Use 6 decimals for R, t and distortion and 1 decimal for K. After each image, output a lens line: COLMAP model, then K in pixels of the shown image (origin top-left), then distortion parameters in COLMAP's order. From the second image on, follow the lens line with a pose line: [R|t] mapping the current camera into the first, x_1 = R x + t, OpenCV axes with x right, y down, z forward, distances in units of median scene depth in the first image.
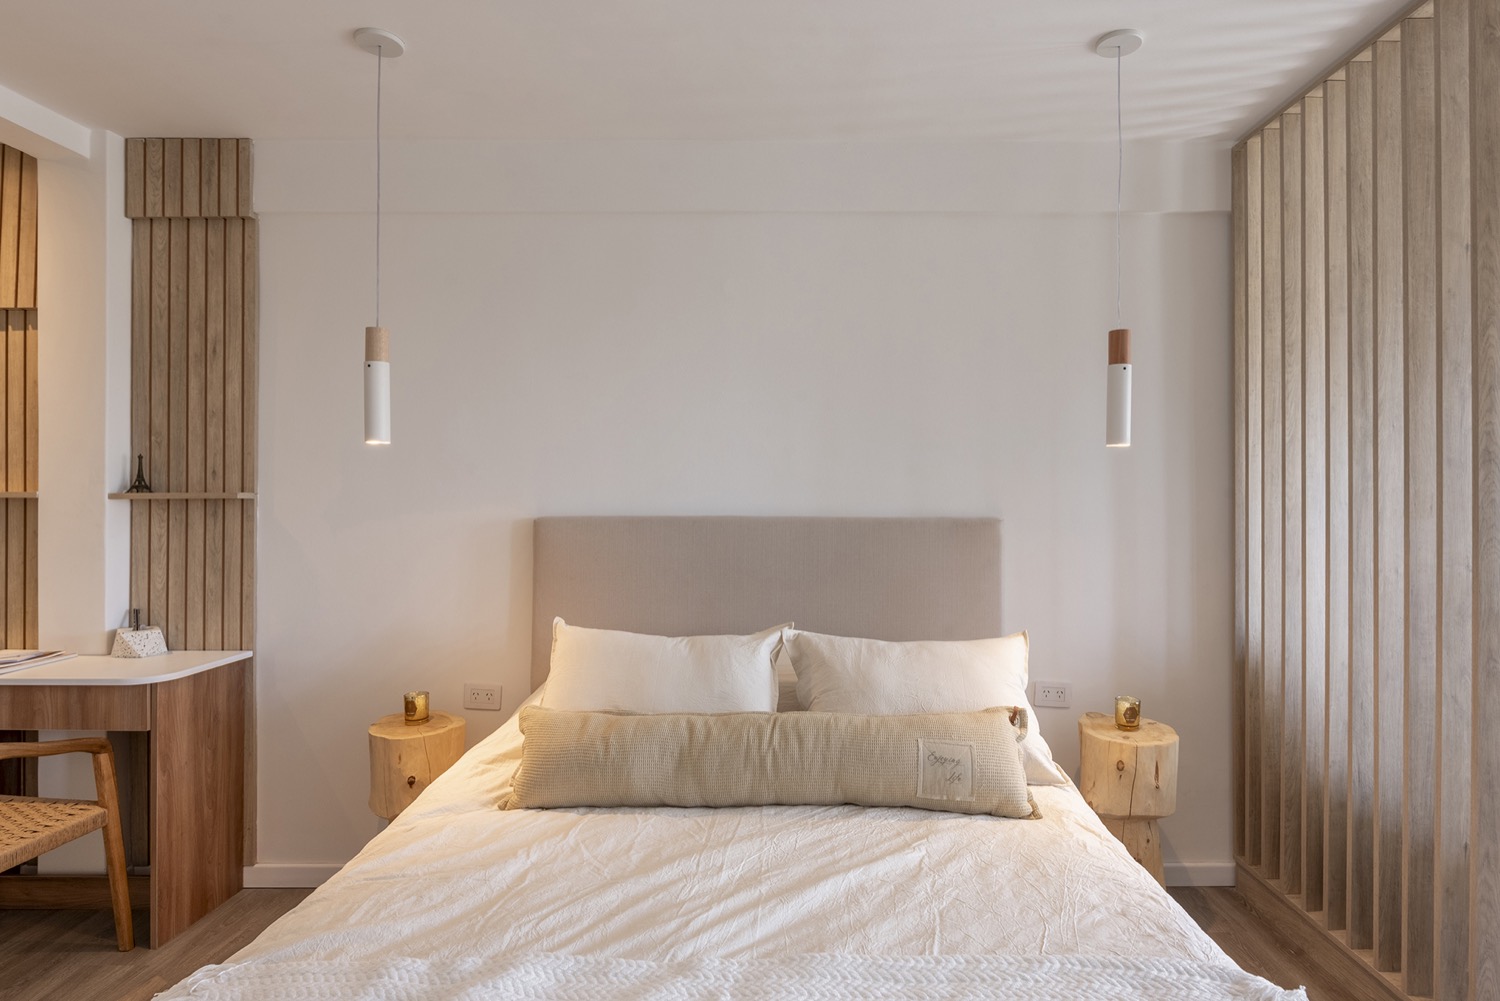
lens RADIAL K [[785.5, 0, 753.3], [0, 785.5, 492.2], [0, 0, 1]] dist [-0.005251, -0.001657]
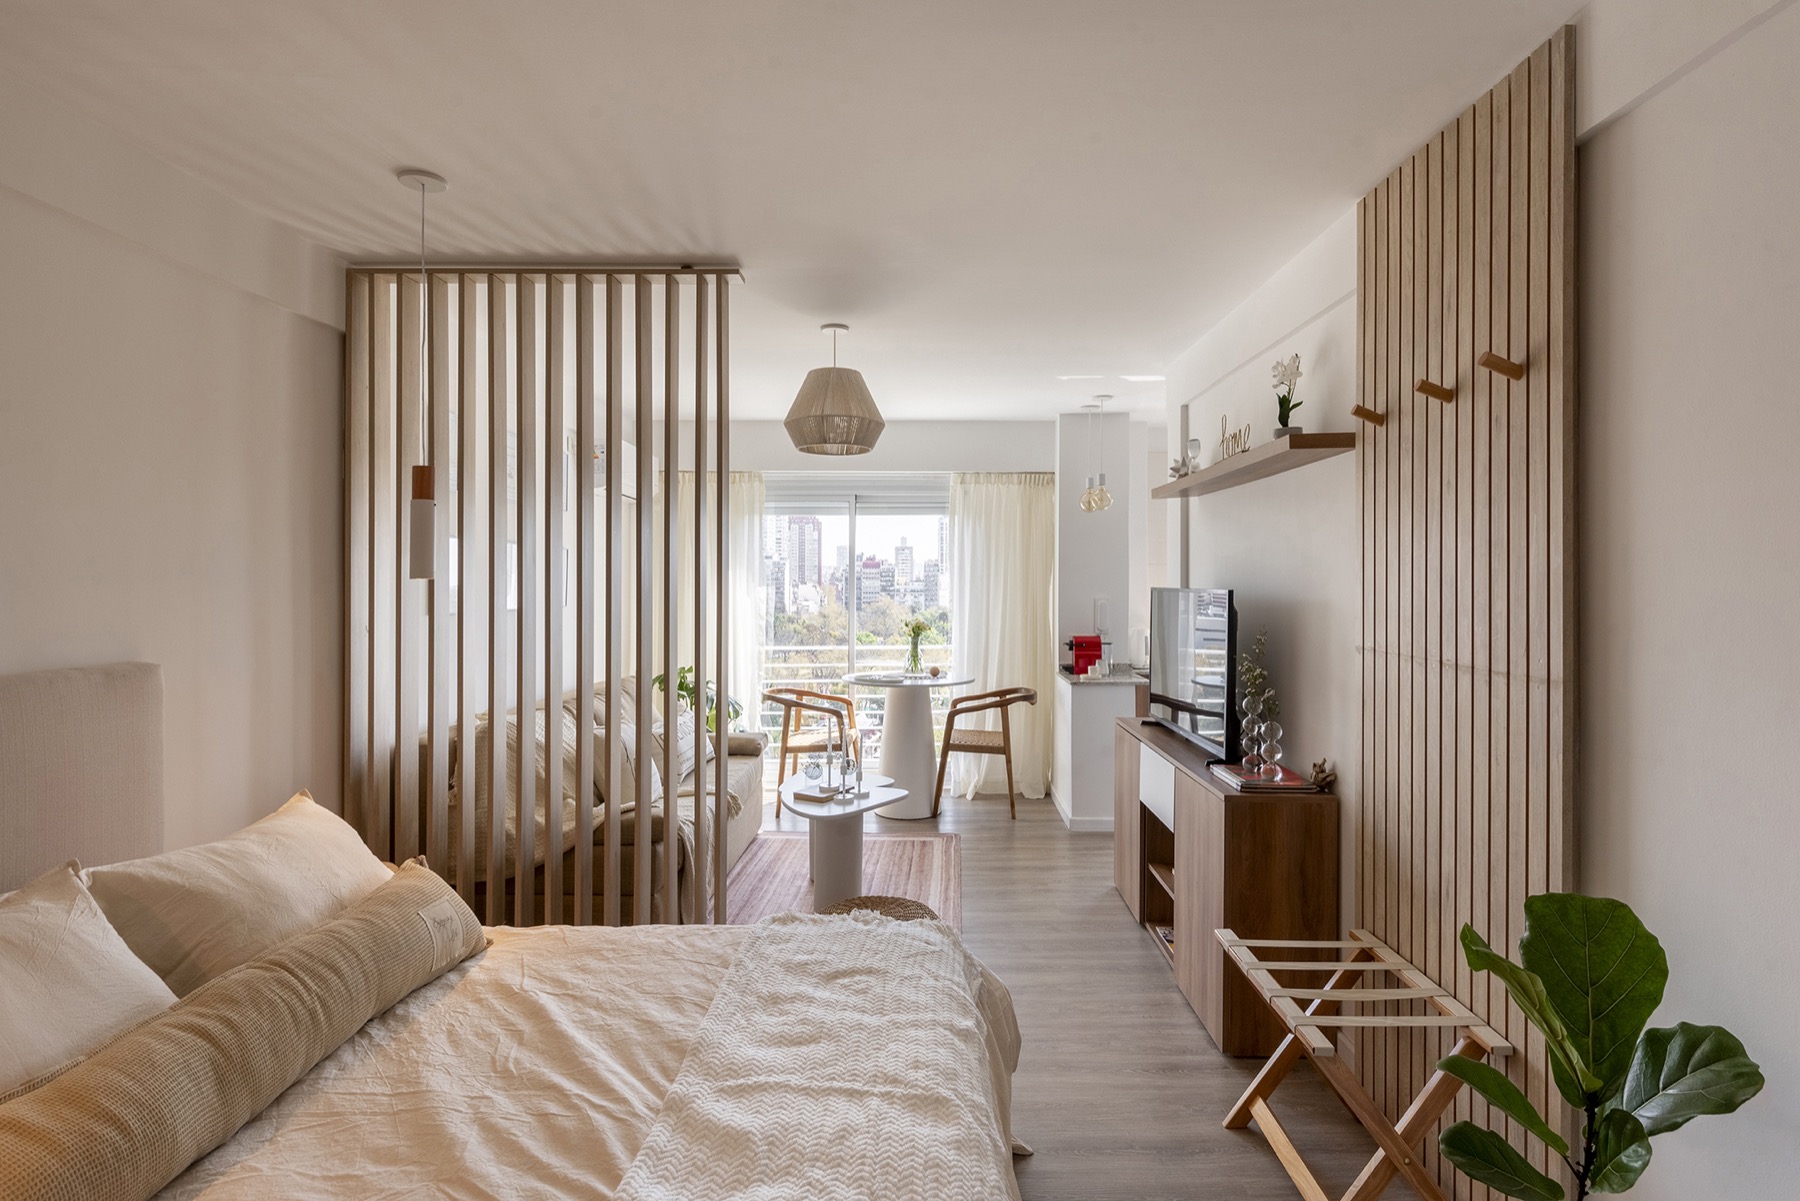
lens RADIAL K [[942.6, 0, 903.2], [0, 942.6, 591.3], [0, 0, 1]] dist [-0.005251, -0.001657]
pose [[0.001751, -0.012978, 0.999914, -0.865064], [-0.003501, 0.999910, 0.012984, -0.072647], [-0.999992, -0.003524, 0.001706, 0.433964]]
